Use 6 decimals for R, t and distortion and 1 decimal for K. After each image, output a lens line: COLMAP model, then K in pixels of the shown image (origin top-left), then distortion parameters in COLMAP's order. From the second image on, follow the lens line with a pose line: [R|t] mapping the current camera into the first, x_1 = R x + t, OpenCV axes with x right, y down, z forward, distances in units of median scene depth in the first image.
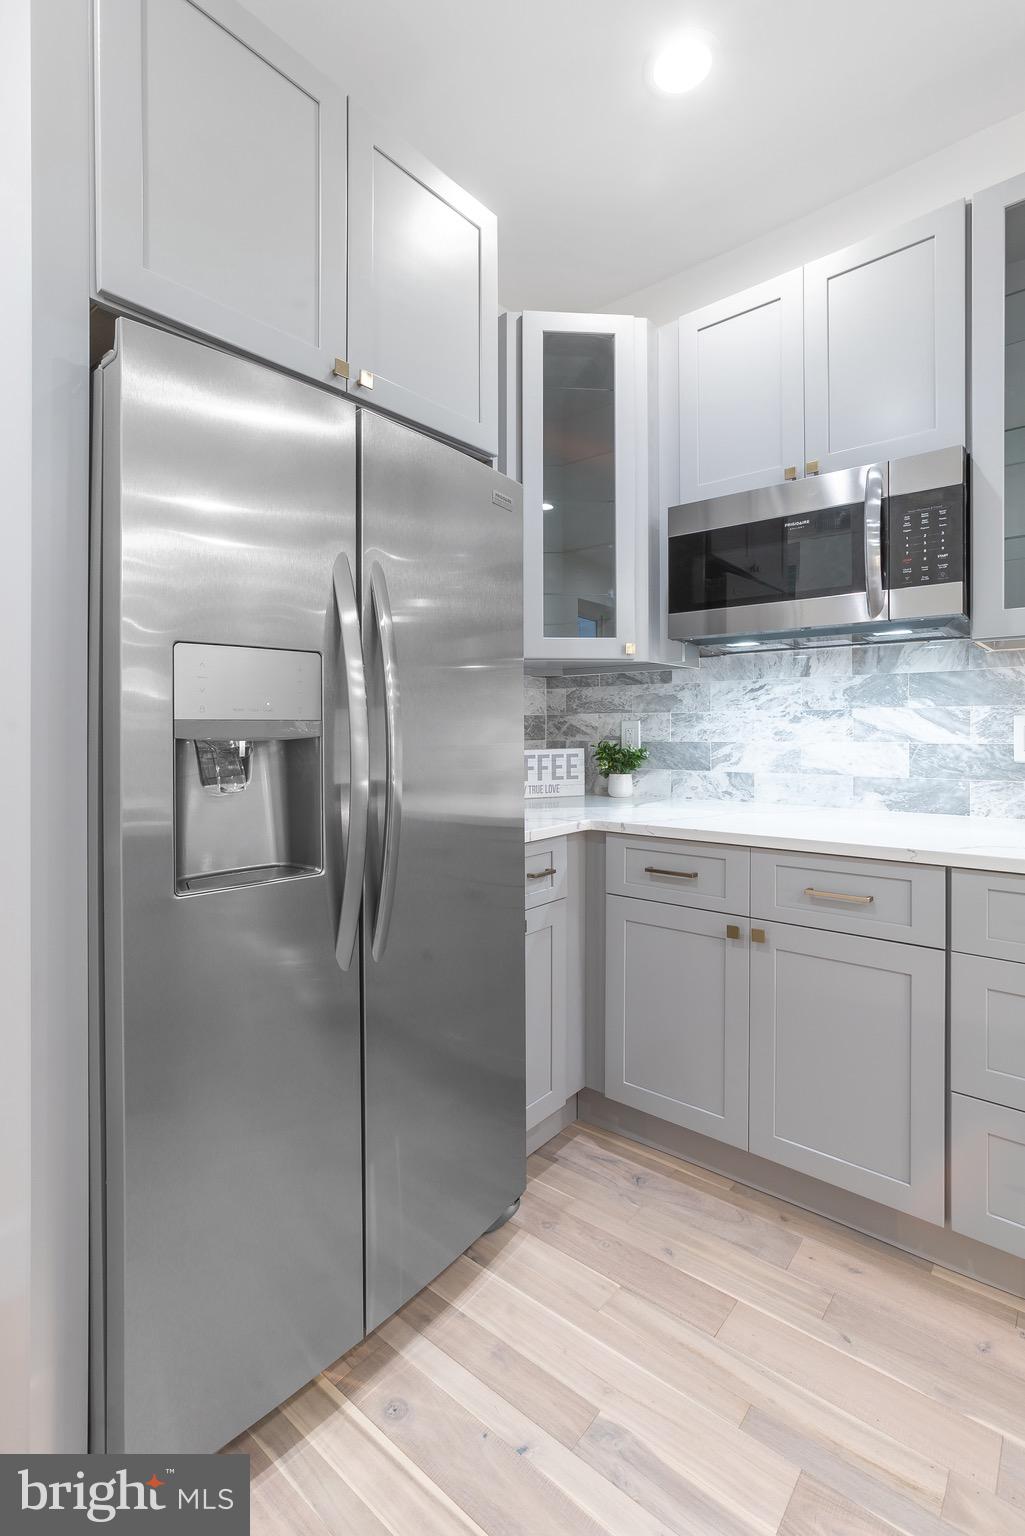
lens RADIAL K [[720.6, 0, 516.7], [0, 720.6, 733.9], [0, 0, 1]] dist [-0.013582, -0.000052]
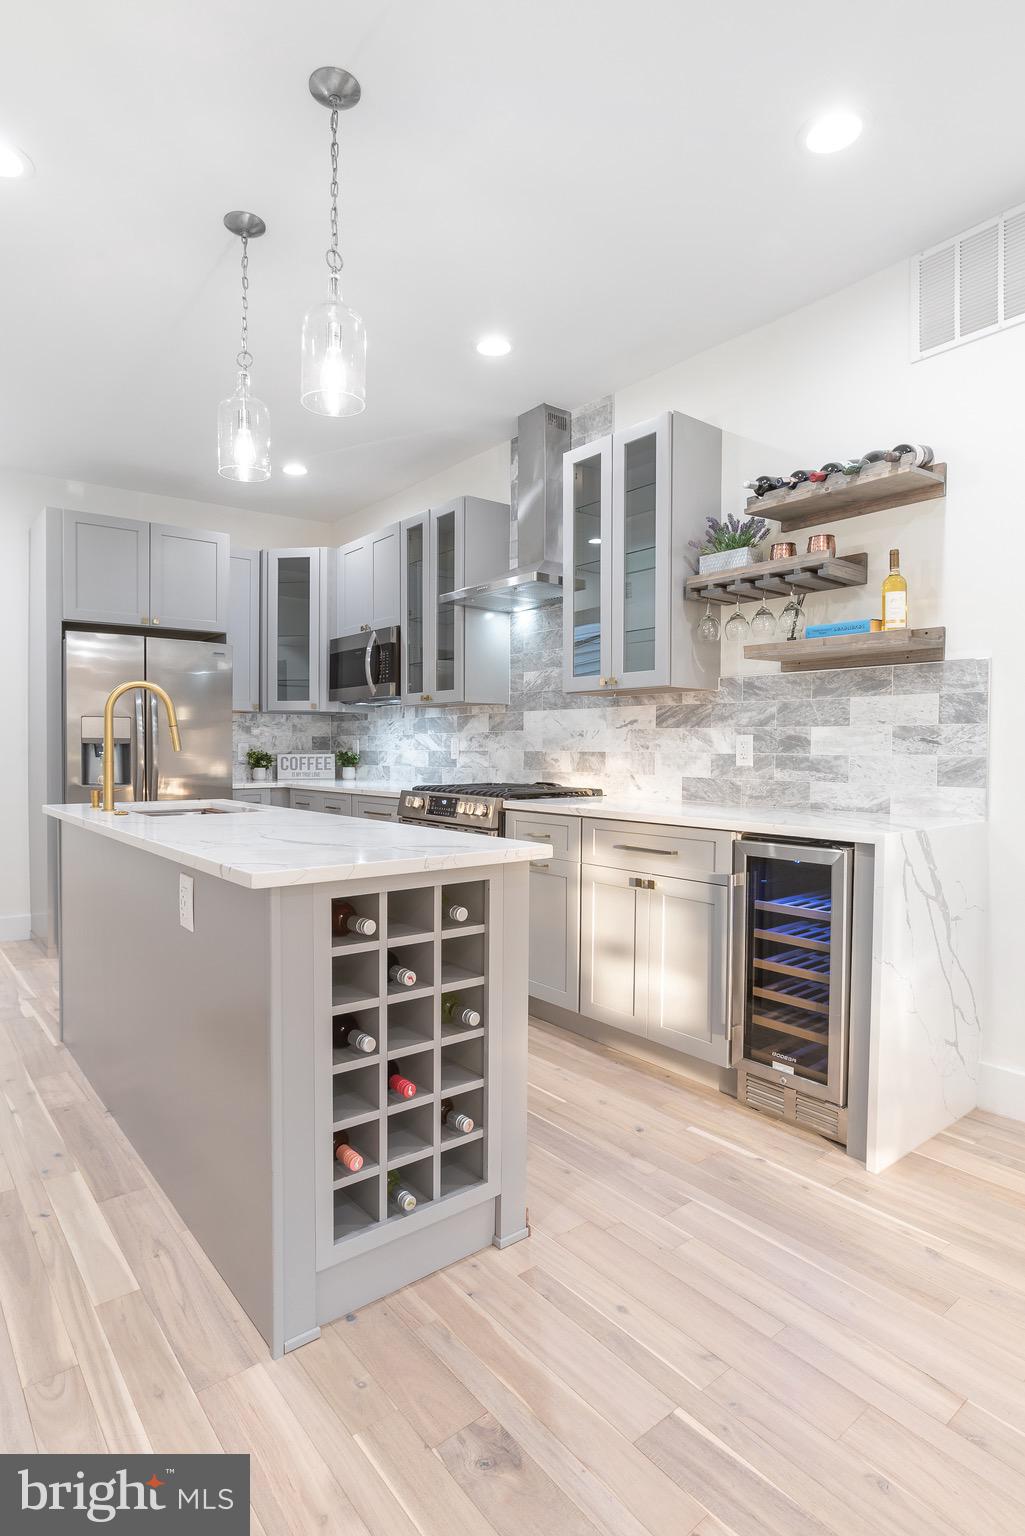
lens RADIAL K [[813.7, 0, 488.4], [0, 813.7, 767.2], [0, 0, 1]] dist [-0.000841, -0.000101]
pose [[0.980303, 0.015981, -0.196850, 1.070740], [-0.013595, 0.999817, 0.013466, 0.024245], [0.197029, -0.010524, 0.980341, -1.193173]]
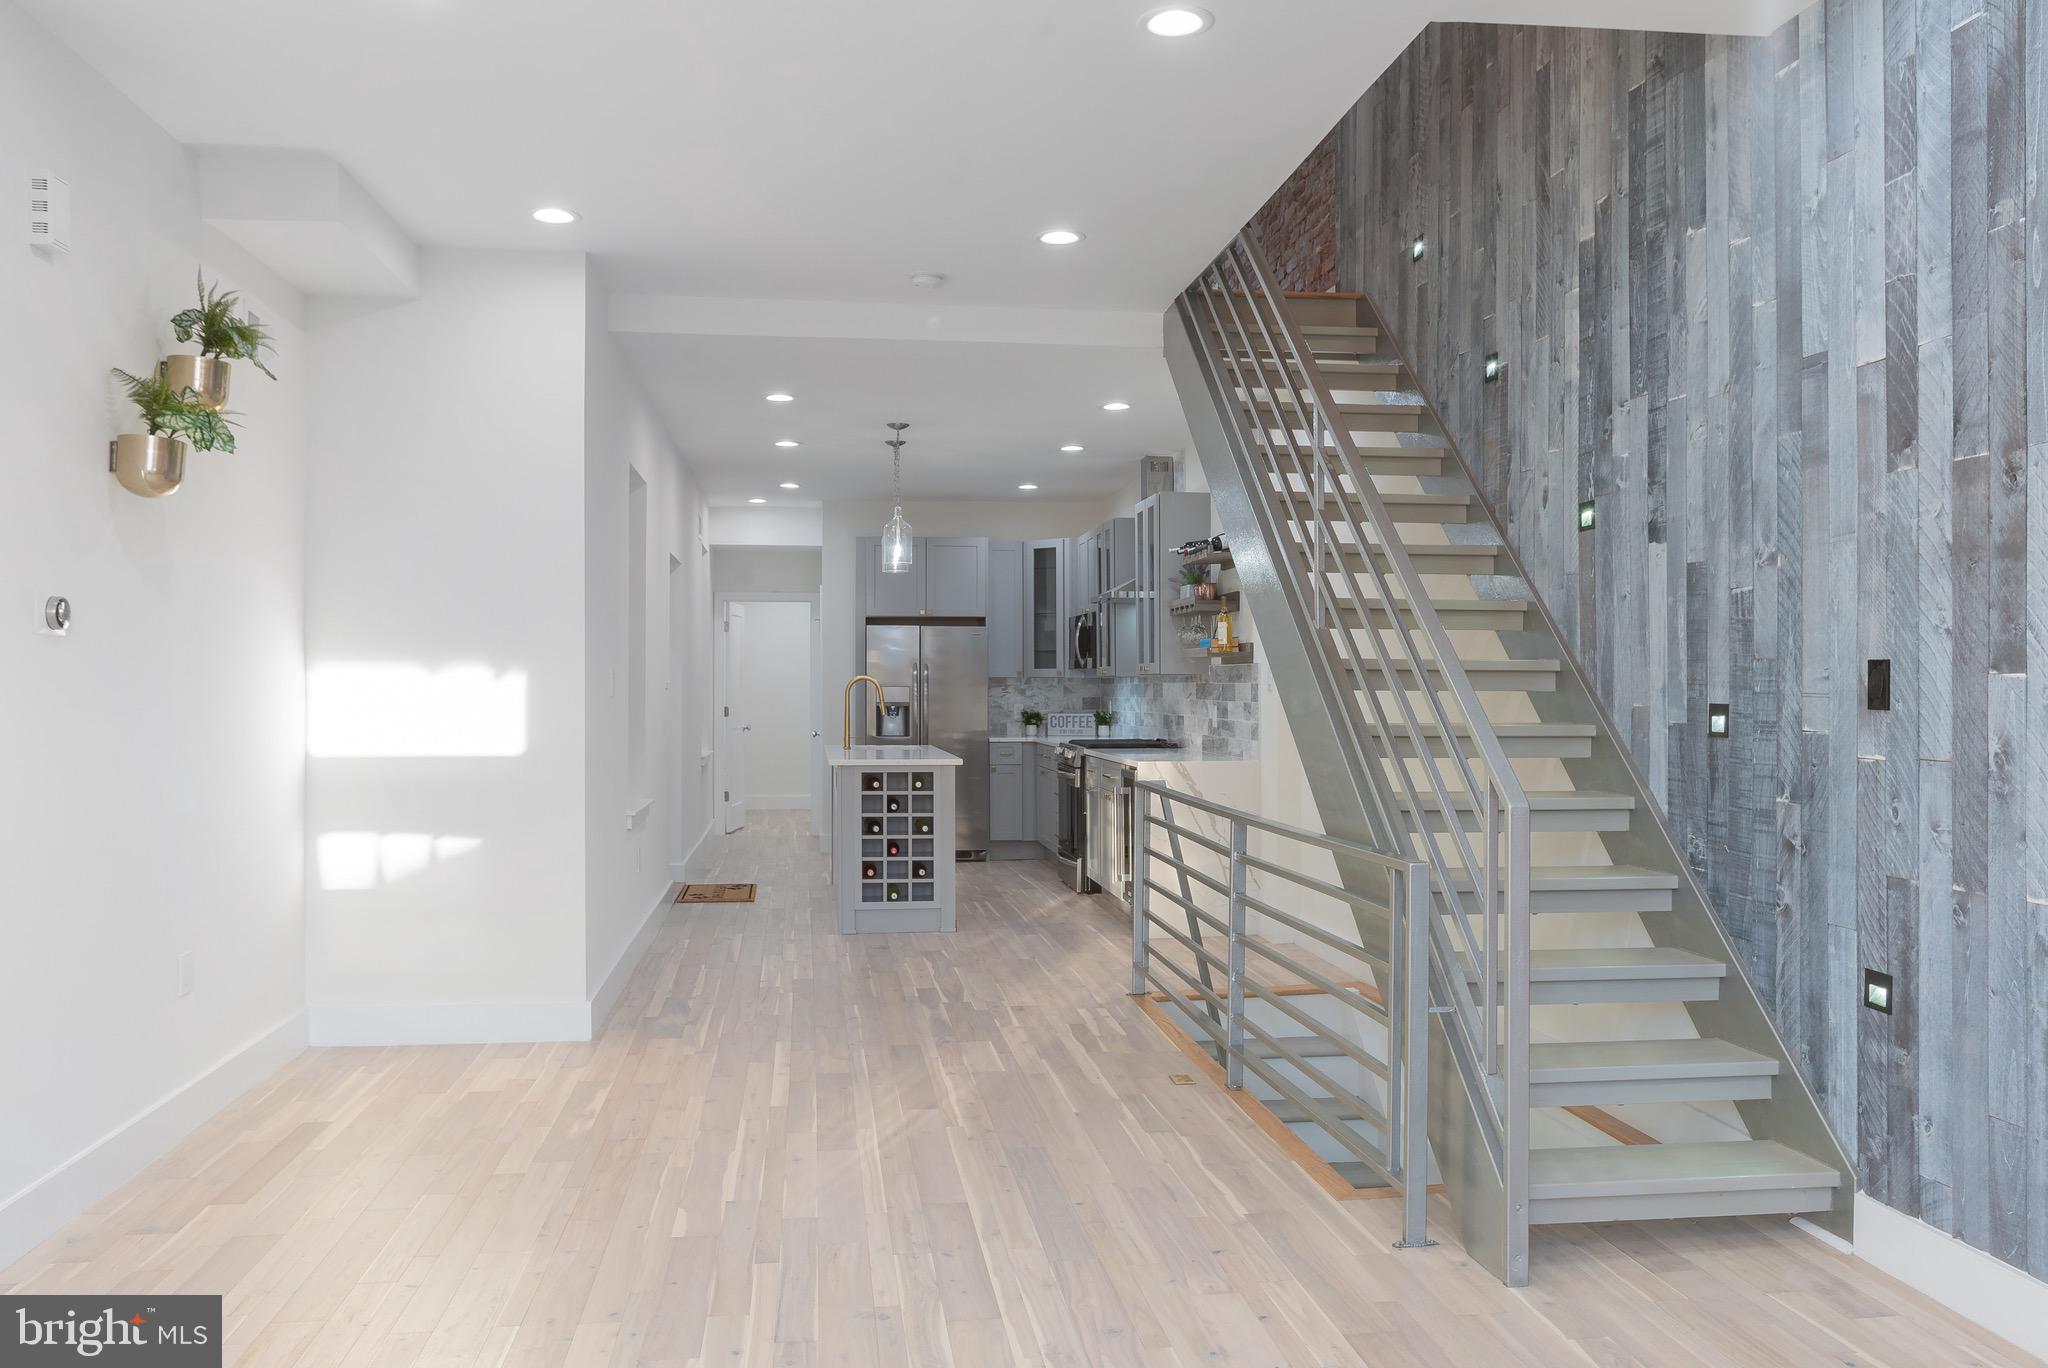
lens RADIAL K [[1578.2, 0, 1024.0], [0, 1578.2, 684.0], [0, 0, 1]] dist [0.002053, 0.004275]
pose [[0.751715, 0.008908, -0.659428, 3.461343], [-0.017255, 0.999832, -0.006163, -0.039400], [0.659263, 0.016011, 0.751742, -3.013716]]
